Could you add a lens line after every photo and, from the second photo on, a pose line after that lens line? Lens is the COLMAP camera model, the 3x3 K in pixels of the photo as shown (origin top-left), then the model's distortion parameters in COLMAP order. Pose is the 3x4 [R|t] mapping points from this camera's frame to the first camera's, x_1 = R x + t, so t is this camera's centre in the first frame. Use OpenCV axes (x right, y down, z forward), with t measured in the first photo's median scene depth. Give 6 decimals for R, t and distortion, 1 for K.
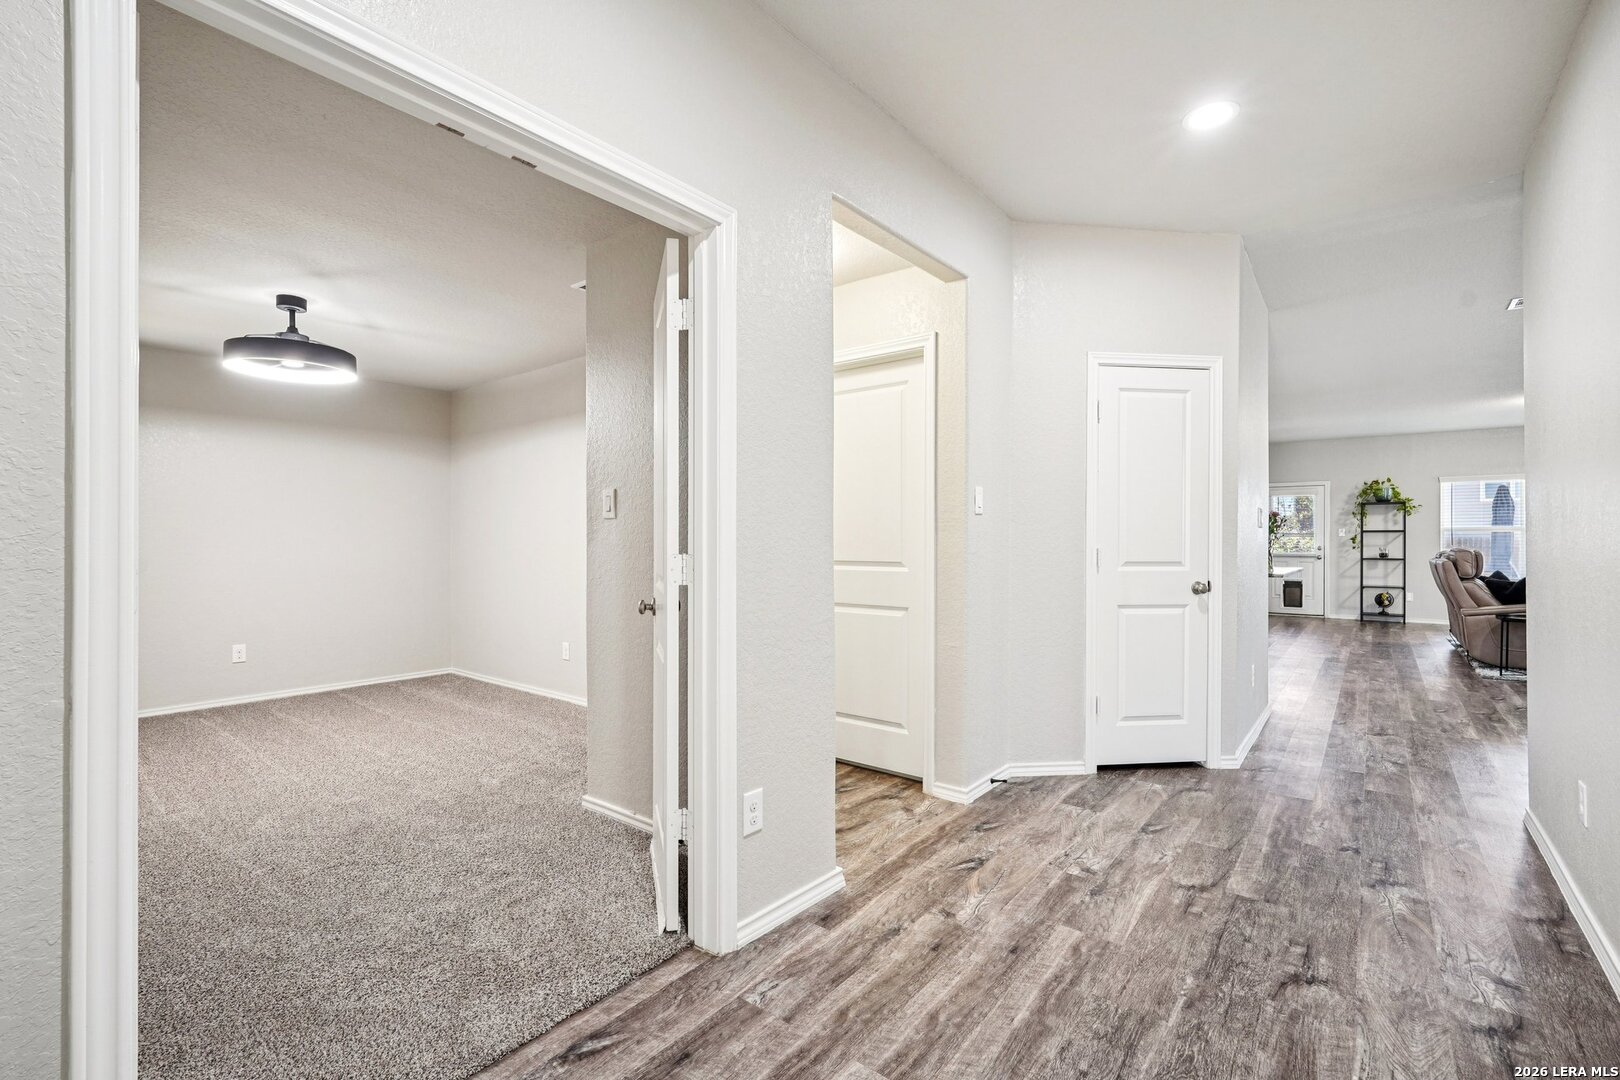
lens RADIAL K [[723.7, 0, 803.3], [0, 723.7, 538.7], [0, 0, 1]] dist [-0.015270, 0.005570]
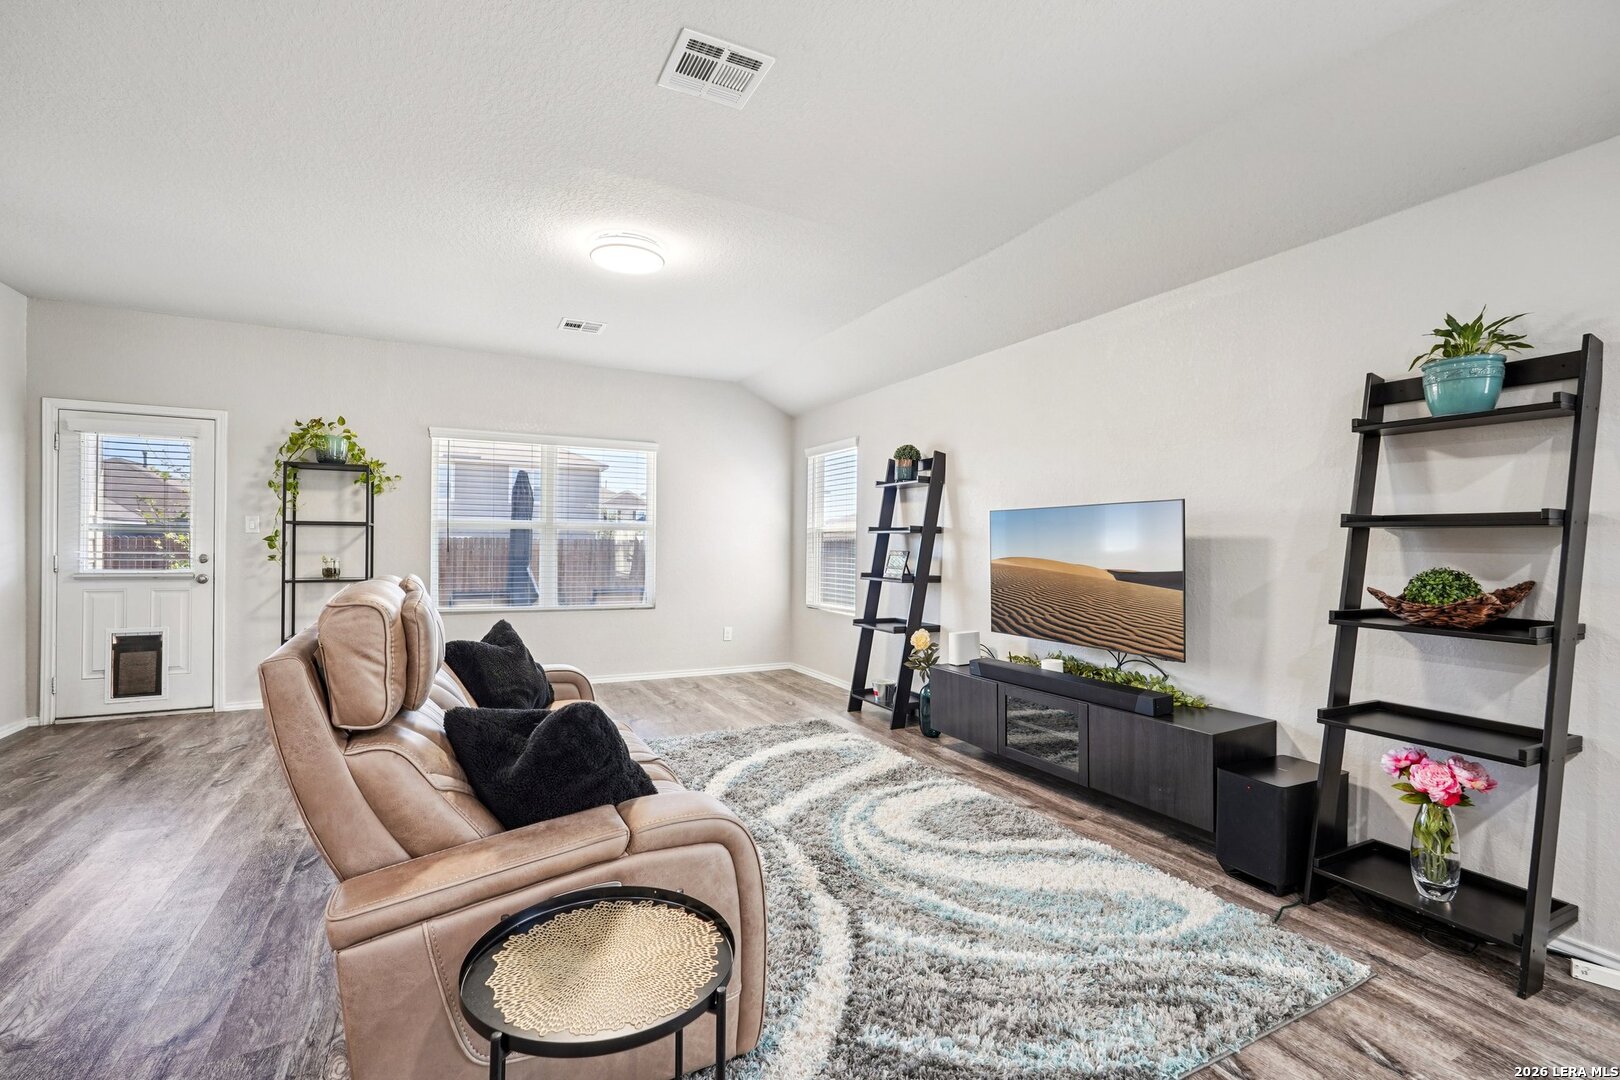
lens RADIAL K [[723.7, 0, 804.5], [0, 723.7, 547.0], [0, 0, 1]] dist [-0.015270, 0.005570]
pose [[0.415583, -0.000200, 0.909555, 0.495927], [-0.013089, 0.999895, 0.006201, -0.001724], [-0.909461, -0.014482, 0.415537, 0.501525]]
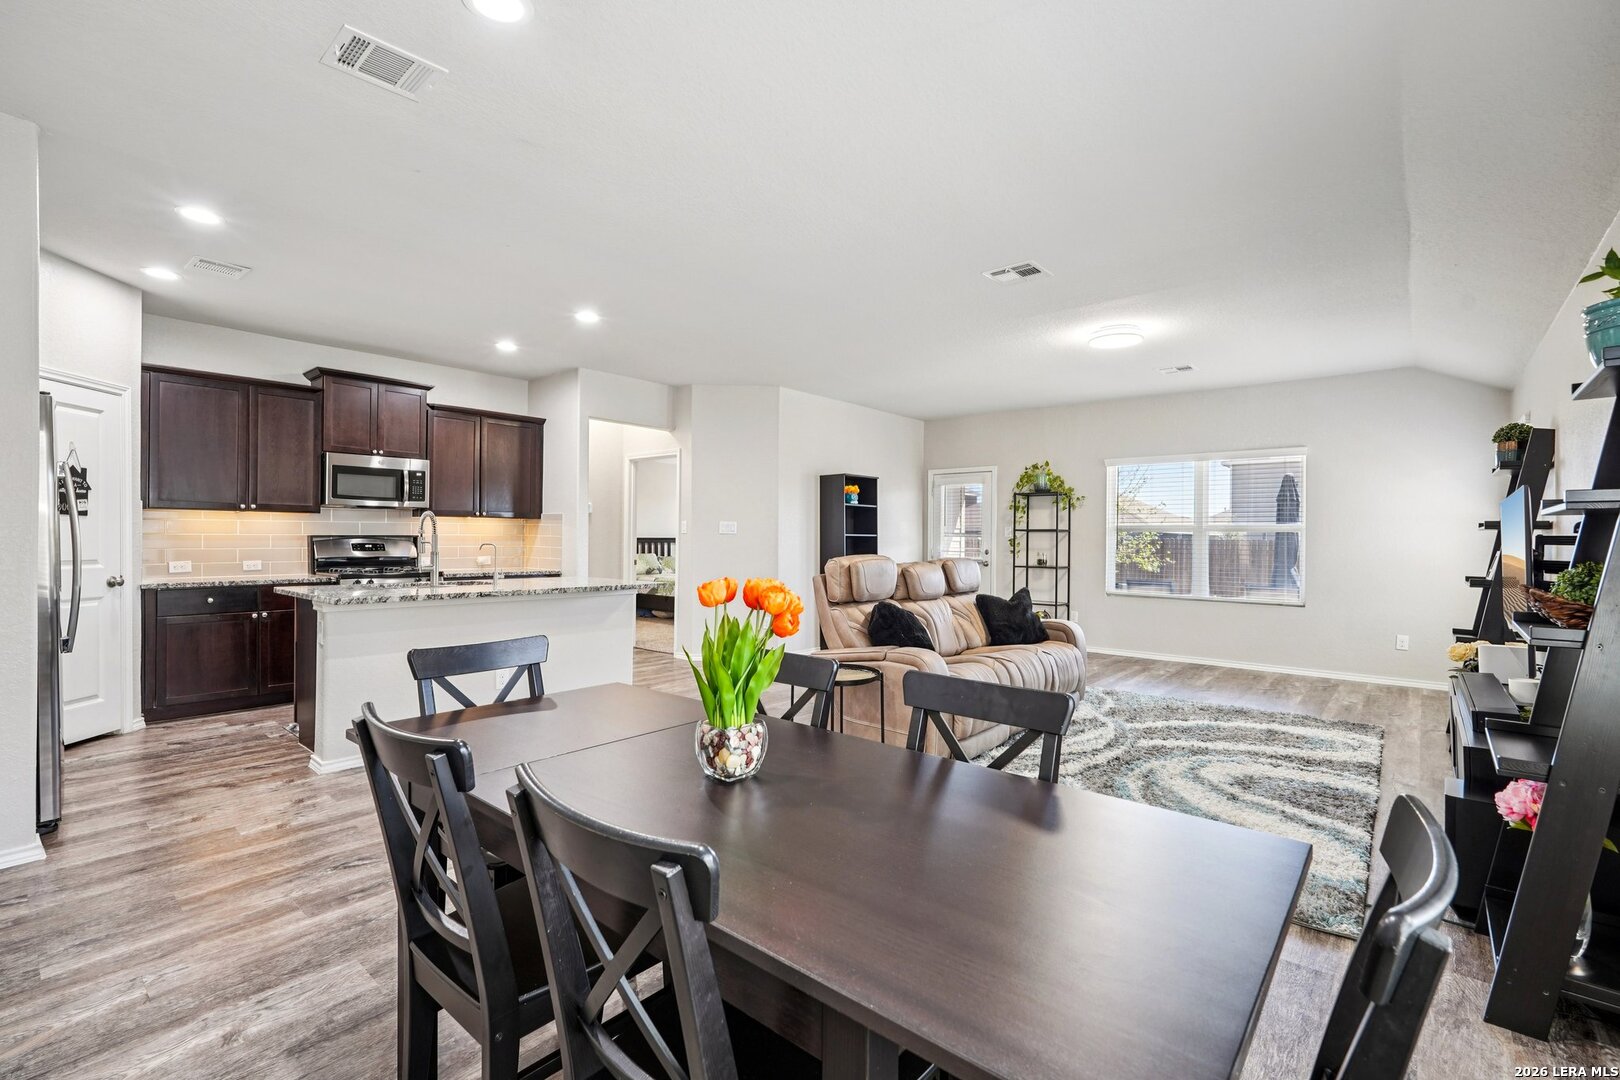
lens RADIAL K [[723.7, 0, 794.7], [0, 723.7, 544.4], [0, 0, 1]] dist [-0.015270, 0.005570]
pose [[0.999109, 0.007657, -0.041502, 0.580299], [-0.007191, 0.999909, 0.011379, -0.002598], [0.041585, -0.011070, 0.999074, 0.225864]]
